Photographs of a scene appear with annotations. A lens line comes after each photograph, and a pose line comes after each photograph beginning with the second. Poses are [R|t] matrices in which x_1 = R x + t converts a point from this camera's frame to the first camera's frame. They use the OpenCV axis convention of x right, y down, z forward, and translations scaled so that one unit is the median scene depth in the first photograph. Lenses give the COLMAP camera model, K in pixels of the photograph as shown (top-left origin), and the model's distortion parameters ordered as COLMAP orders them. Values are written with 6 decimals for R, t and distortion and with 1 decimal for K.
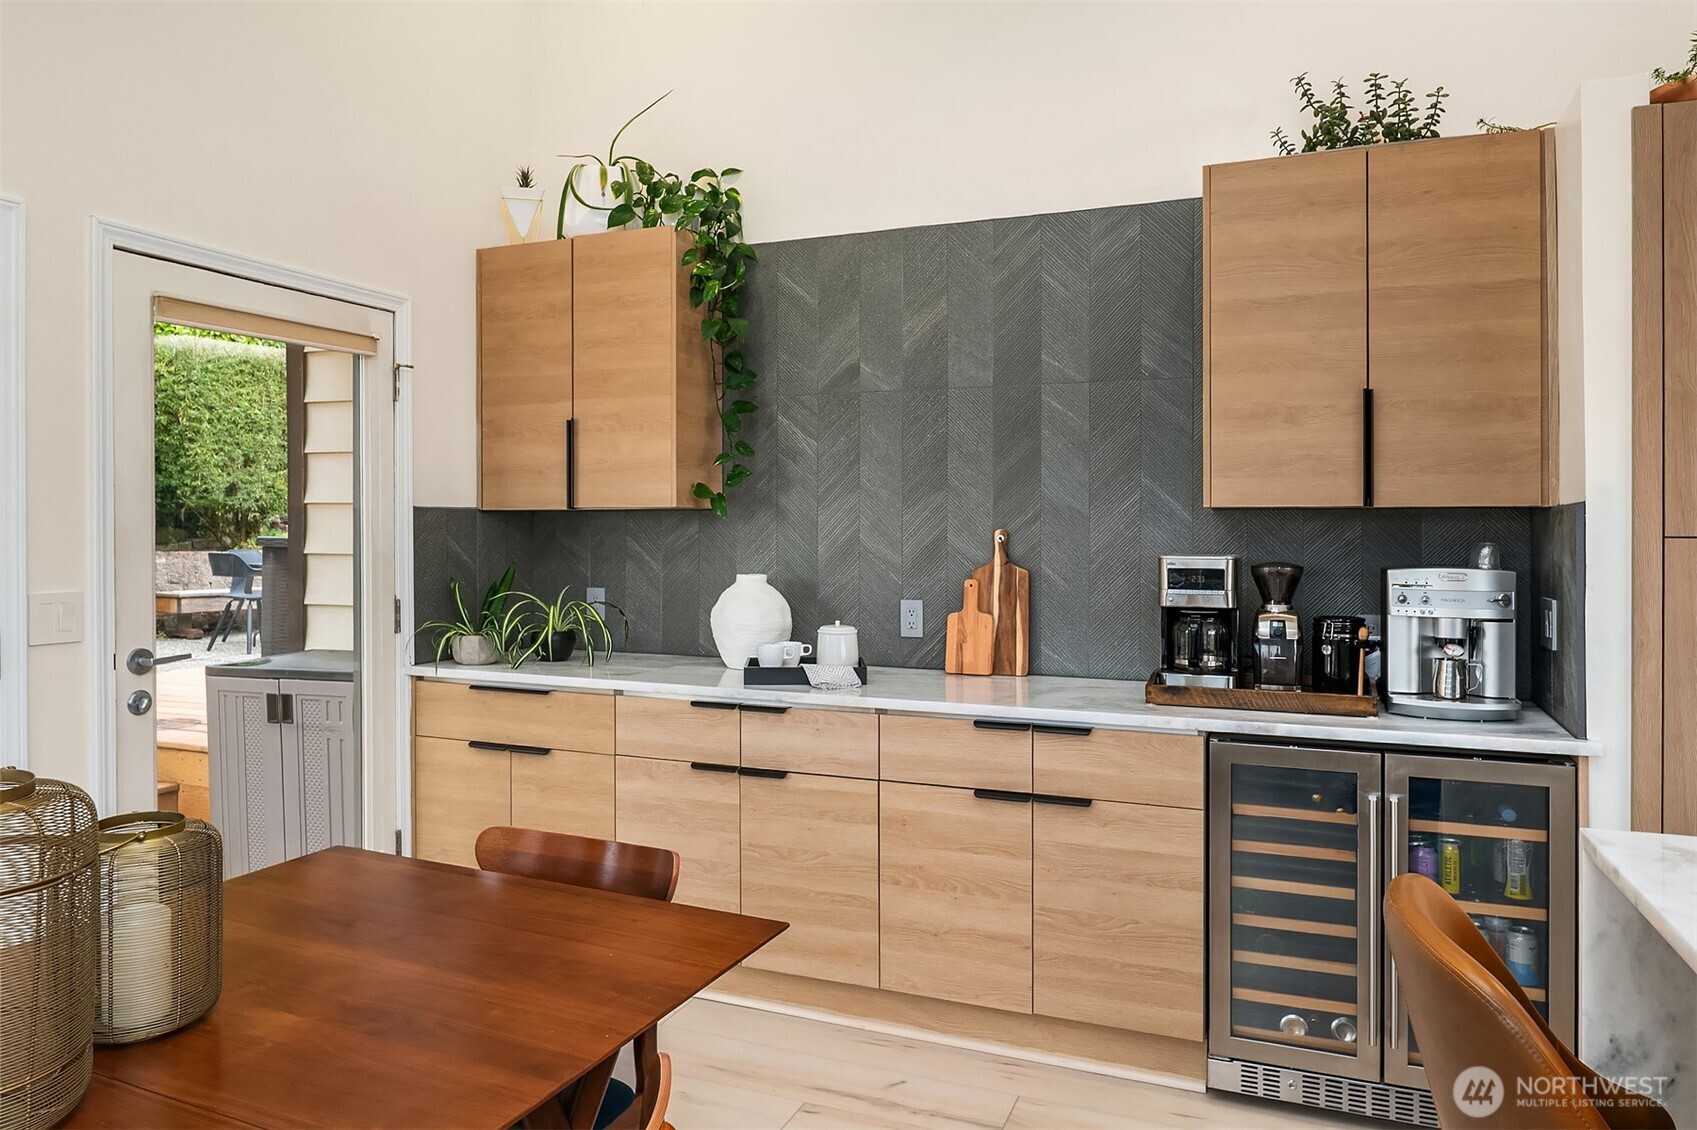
lens RADIAL K [[1130.7, 0, 847.0], [0, 1130.7, 529.3], [0, 0, 1]] dist [-0.002628, -0.005779]
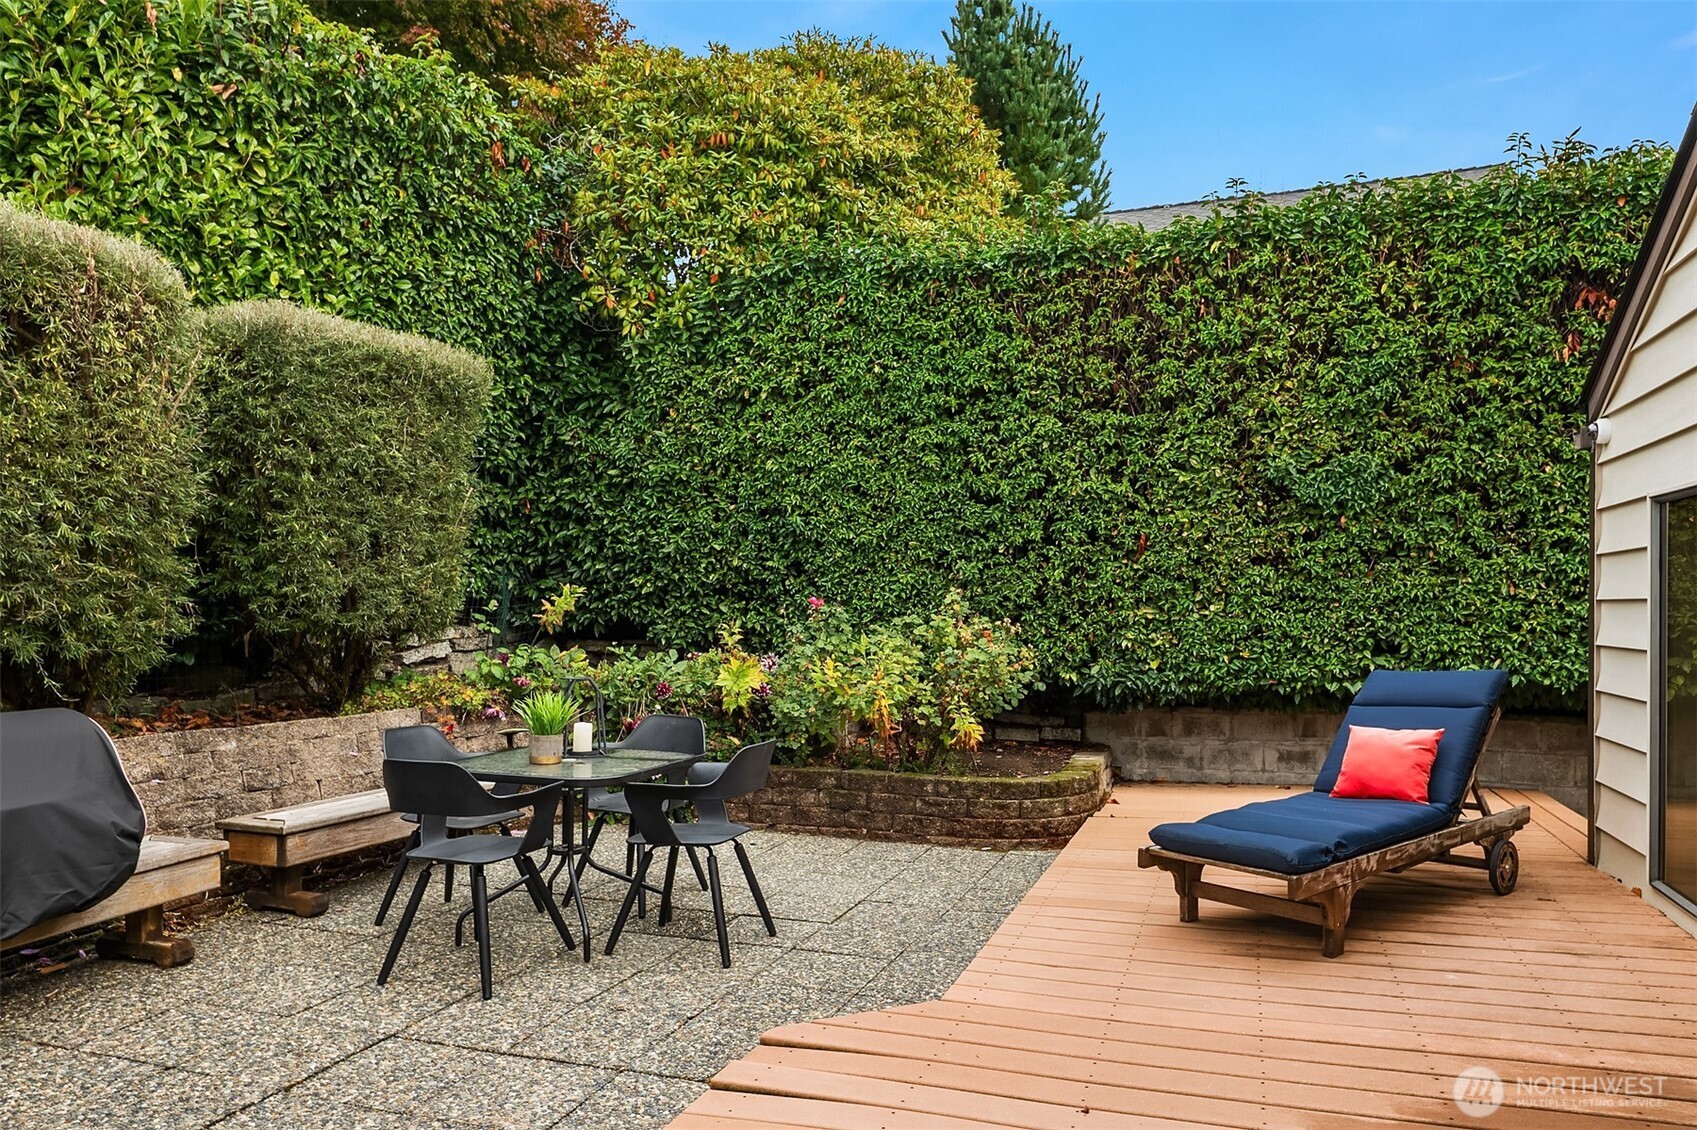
lens RADIAL K [[1130.7, 0, 868.4], [0, 1130.7, 612.3], [0, 0, 1]] dist [-0.002628, -0.005779]
pose [[0.999150, -0.014489, 0.038602, -0.332155], [0.014614, 0.999889, -0.002957, -0.025016], [-0.038555, 0.003519, 0.999250, 0.473759]]
